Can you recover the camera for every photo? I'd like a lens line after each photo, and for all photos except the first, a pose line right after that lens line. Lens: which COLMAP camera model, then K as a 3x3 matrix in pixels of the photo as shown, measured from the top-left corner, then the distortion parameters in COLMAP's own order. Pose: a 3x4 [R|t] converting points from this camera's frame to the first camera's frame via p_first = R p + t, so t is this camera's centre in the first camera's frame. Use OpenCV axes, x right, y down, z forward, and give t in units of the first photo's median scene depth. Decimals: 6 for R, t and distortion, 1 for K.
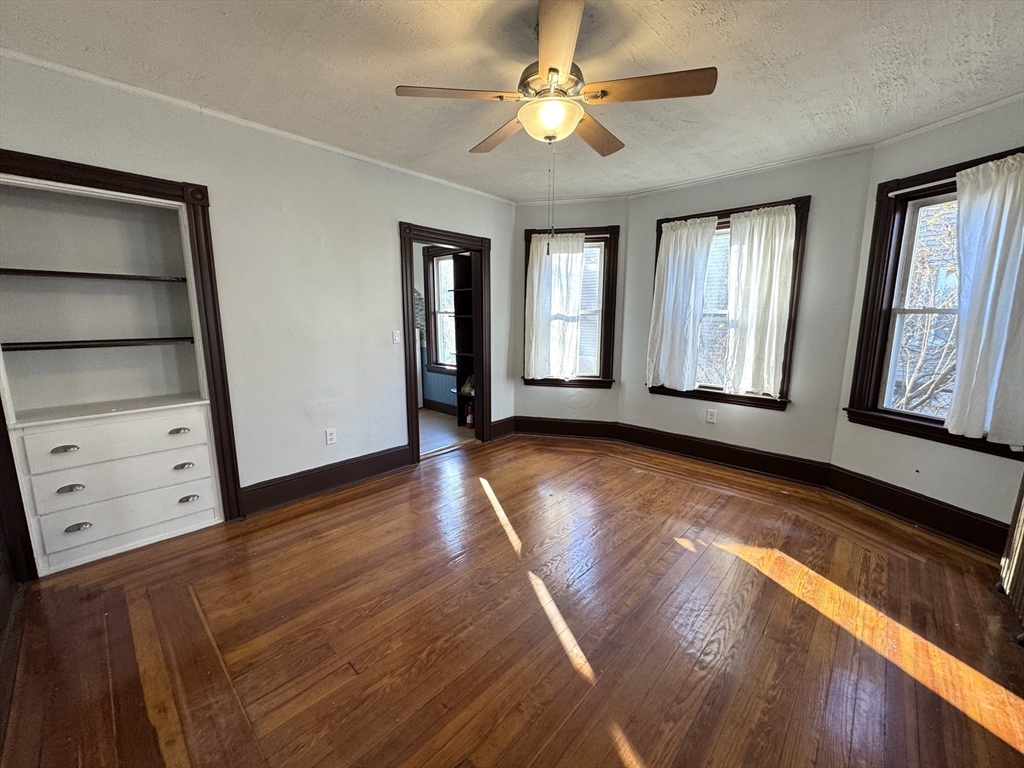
lens RADIAL K [[407.3, 0, 512.0], [0, 407.3, 384.0], [0, 0, 1]] dist [-0.000637, -0.000010]
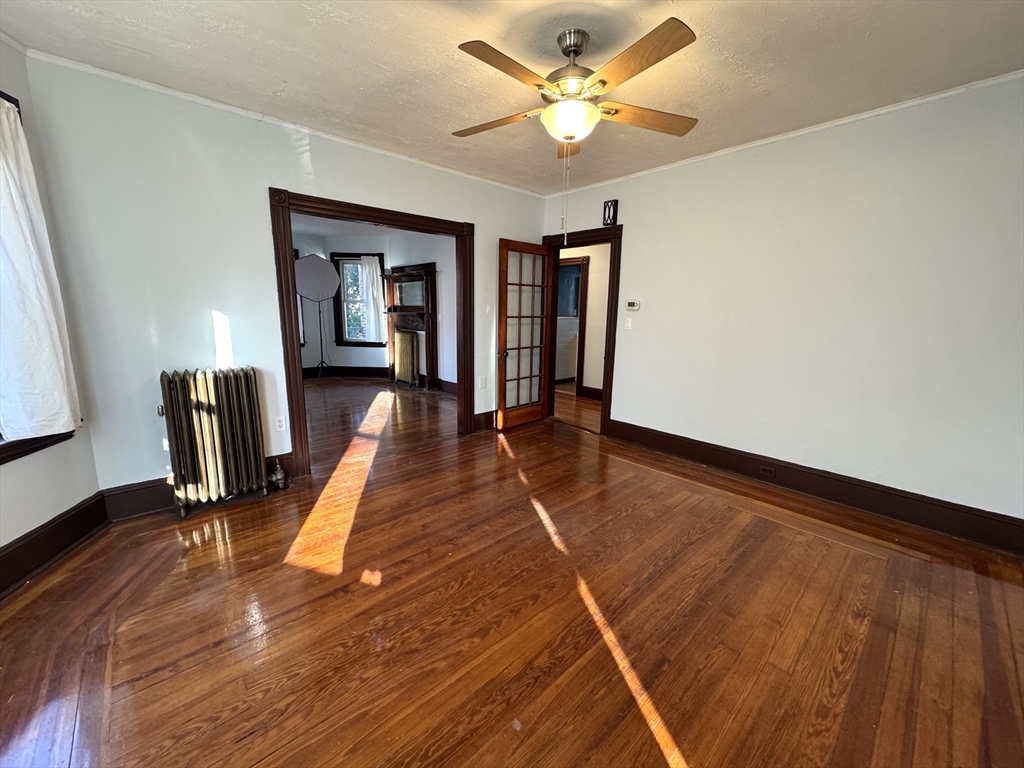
lens RADIAL K [[407.3, 0, 512.0], [0, 407.3, 384.0], [0, 0, 1]] dist [-0.000637, -0.000010]
pose [[-0.996863, -0.031735, 0.072509, 0.075434], [-0.004729, 0.938344, 0.345671, -0.183149], [-0.079009, 0.344243, -0.935550, 1.160778]]
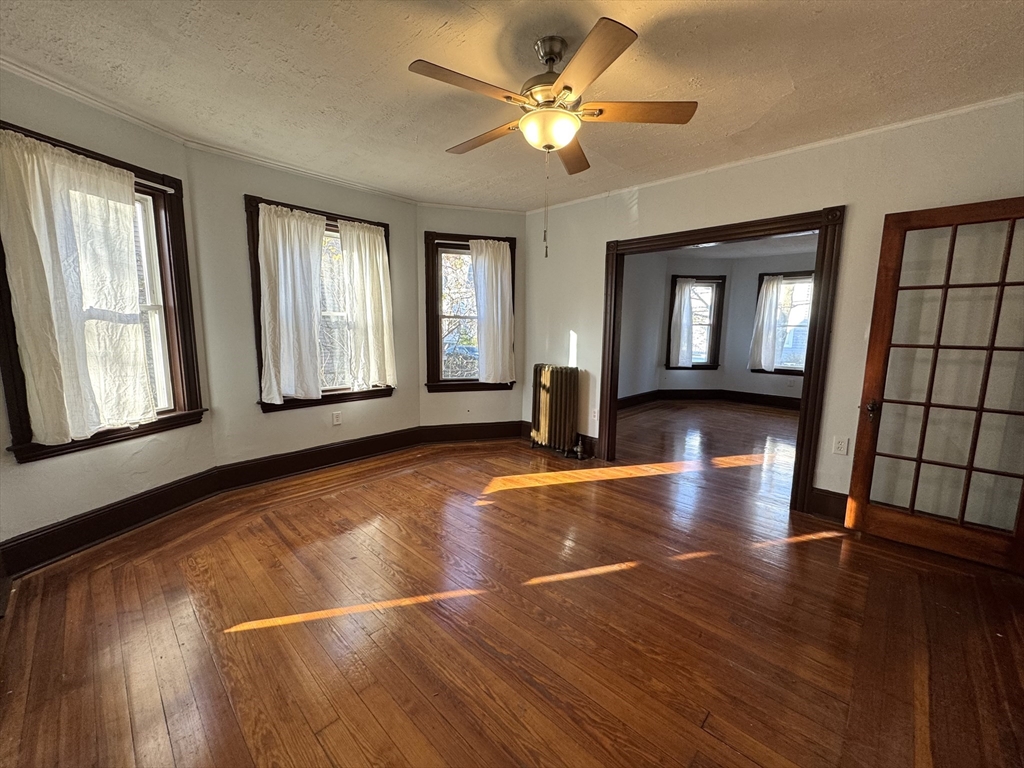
lens RADIAL K [[407.3, 0, 512.0], [0, 407.3, 384.0], [0, 0, 1]] dist [-0.000637, -0.000010]
pose [[0.010306, -0.144339, 0.989475, -0.531860], [0.154640, 0.977853, 0.141033, -0.085871], [-0.987917, 0.151559, 0.032398, 0.589243]]
